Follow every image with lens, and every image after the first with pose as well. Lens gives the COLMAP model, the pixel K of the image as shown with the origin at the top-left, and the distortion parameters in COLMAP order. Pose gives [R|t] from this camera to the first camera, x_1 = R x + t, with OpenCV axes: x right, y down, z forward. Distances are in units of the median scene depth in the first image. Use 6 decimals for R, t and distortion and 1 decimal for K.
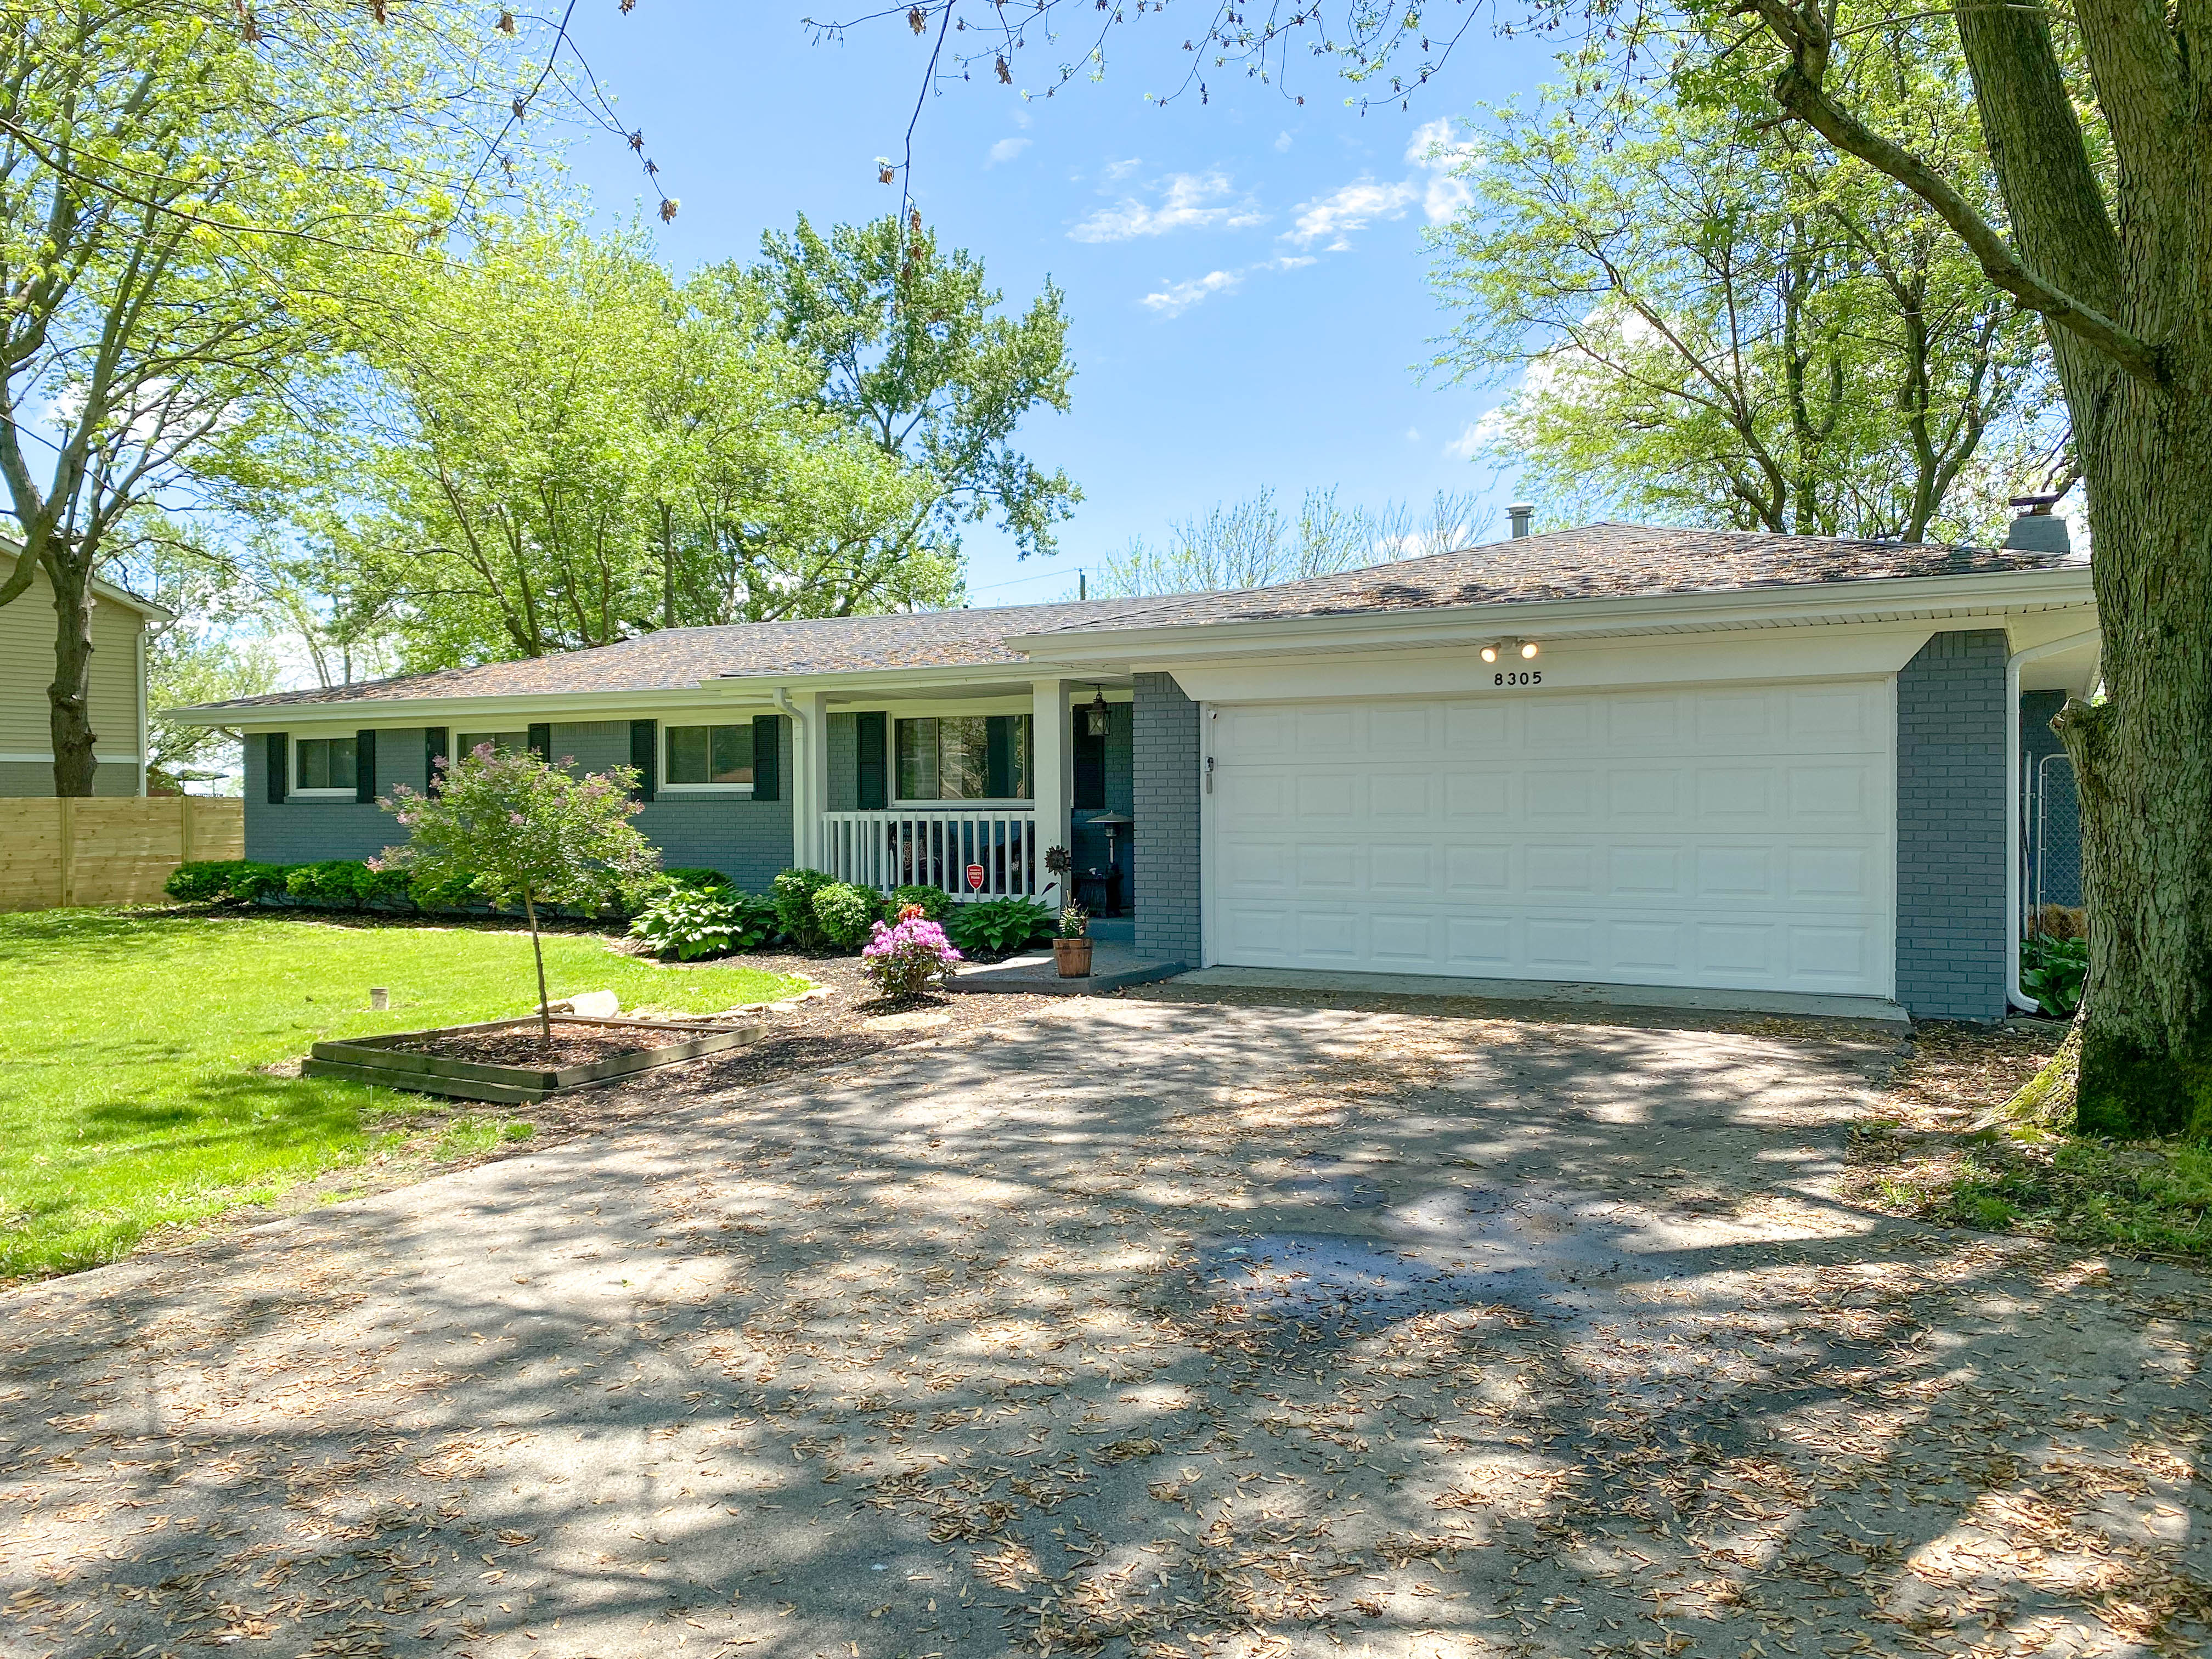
lens RADIAL K [[1410.3, 0, 1106.0], [0, 1410.3, 829.5], [0, 0, 1]] dist [0.003183, 0.019924]
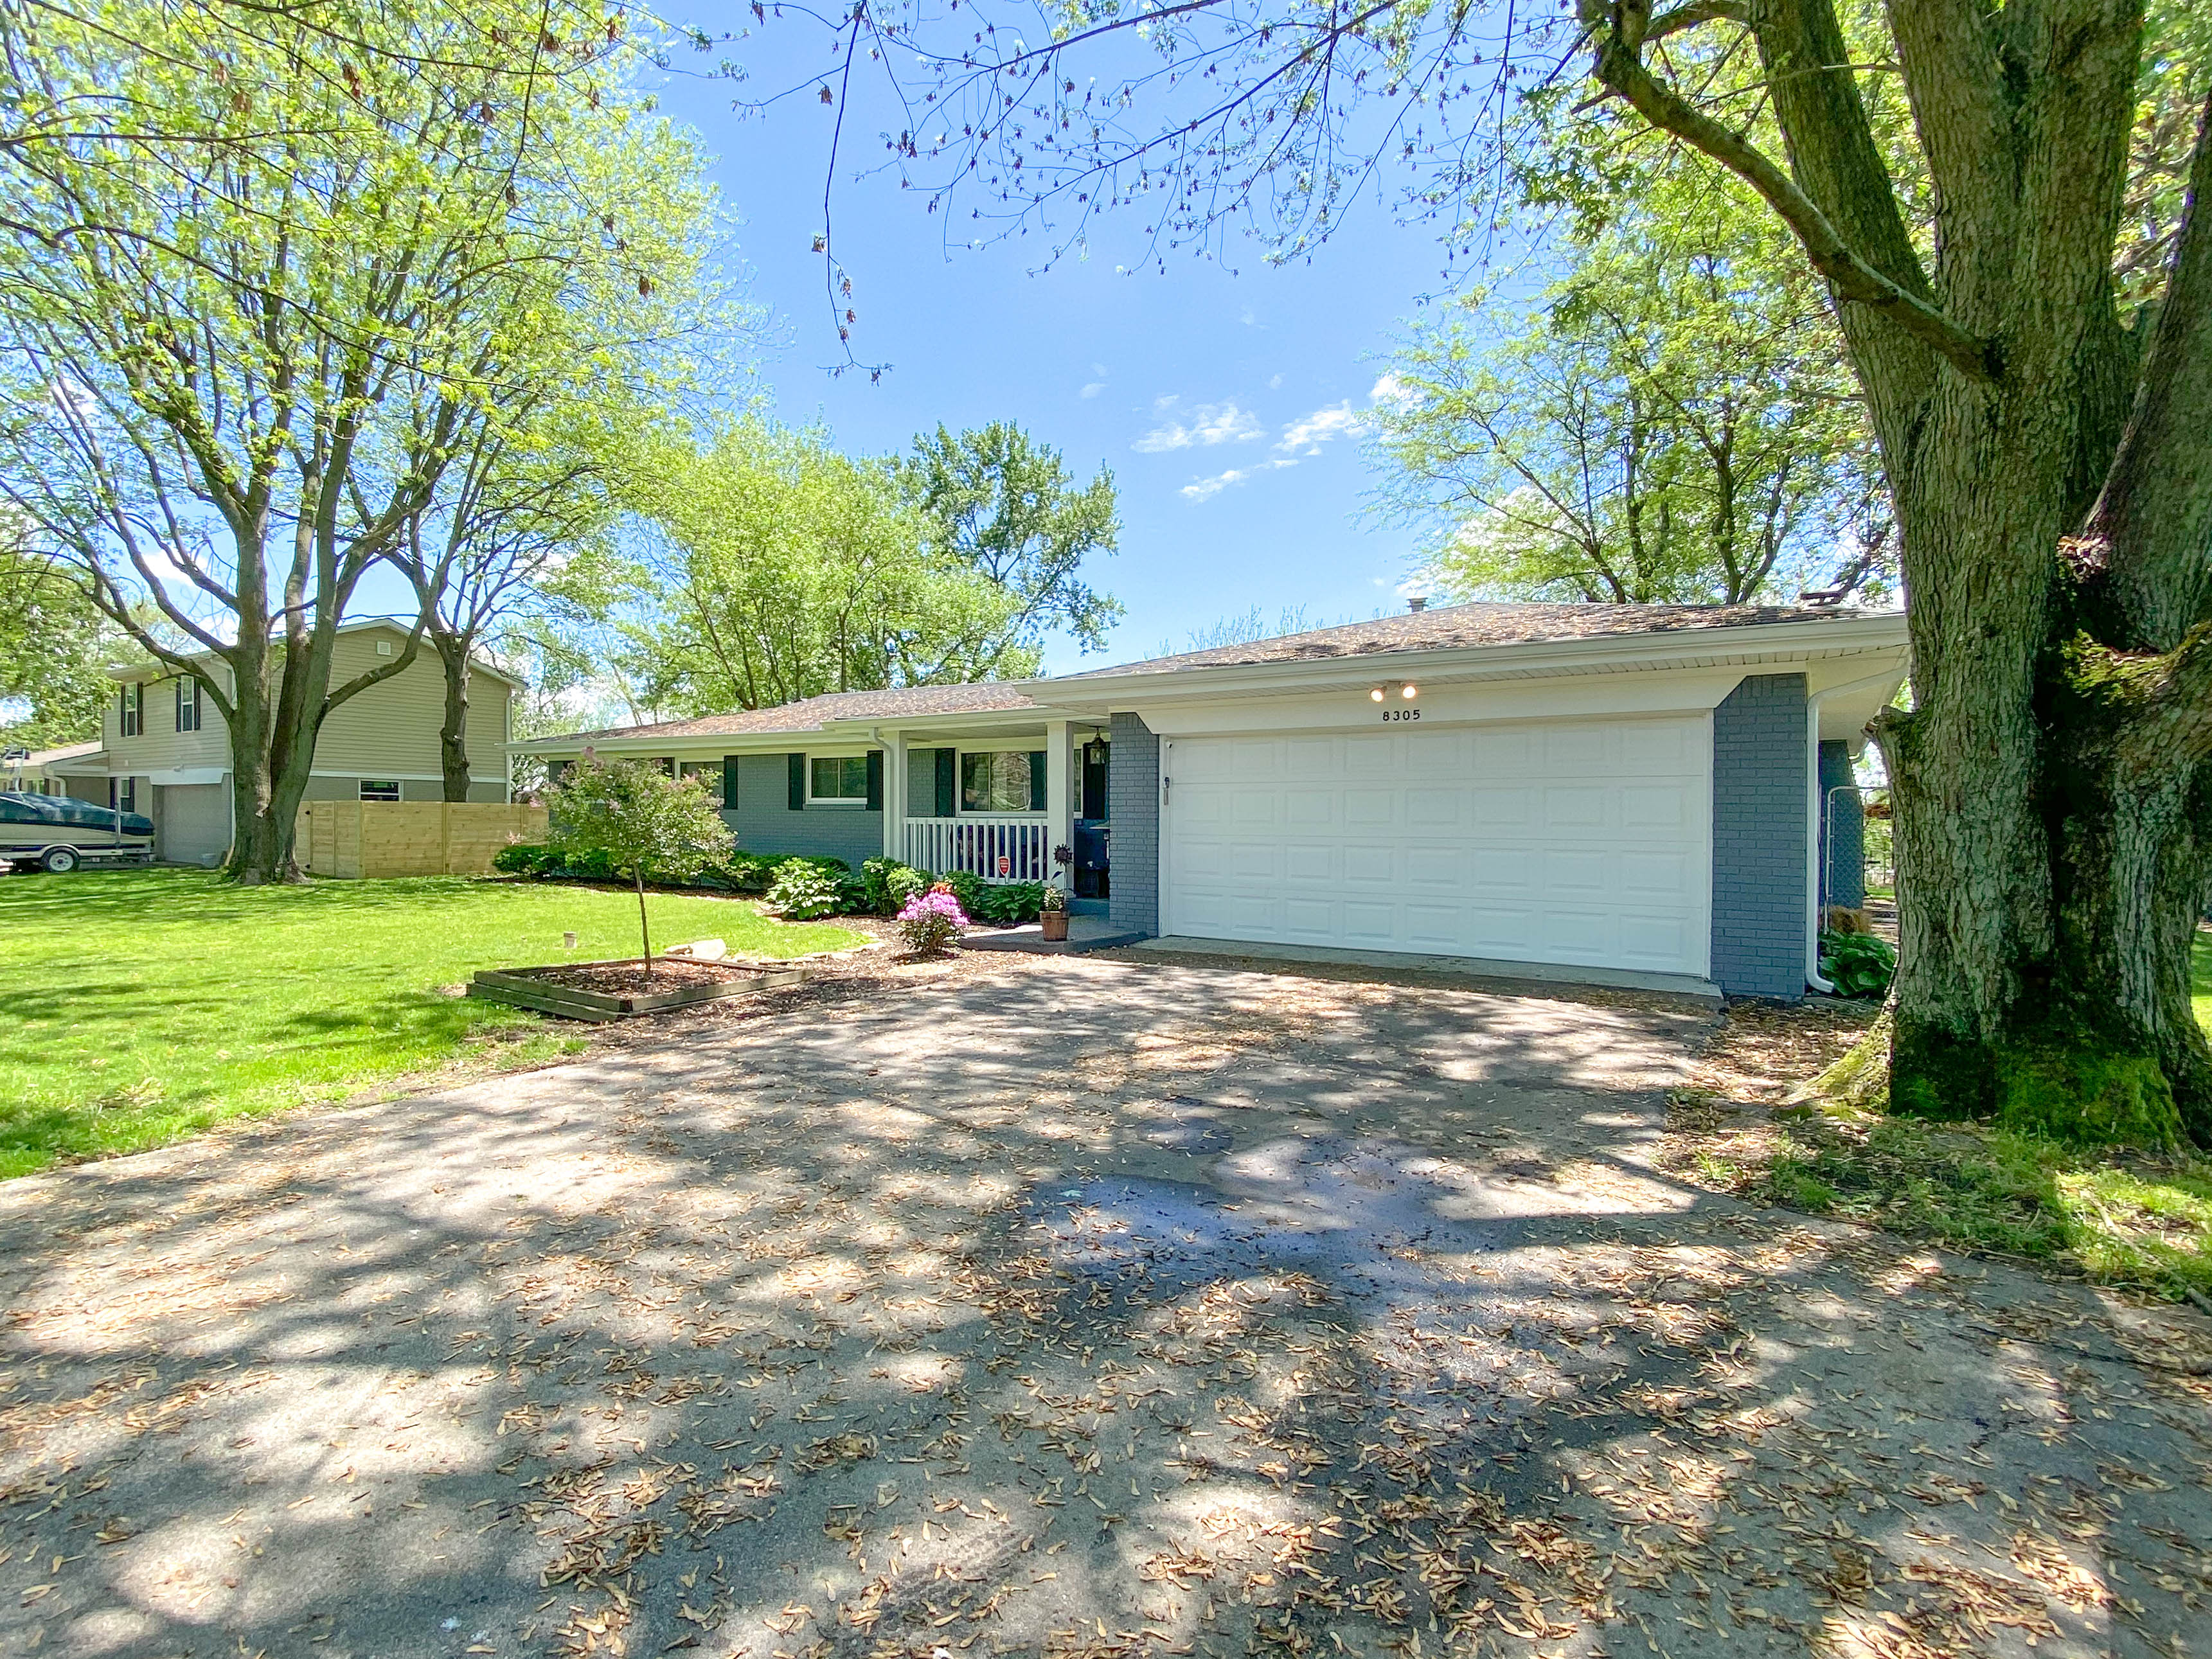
lens RADIAL K [[930.3, 0, 1086.4], [0, 930.3, 822.3], [0, 0, 1]] dist [-0.000282, 0.000263]
pose [[0.996648, 0.020812, -0.079122, 0.091783], [-0.022732, 0.999466, -0.023453, 0.018464], [0.078591, 0.025173, 0.996589, 0.171639]]
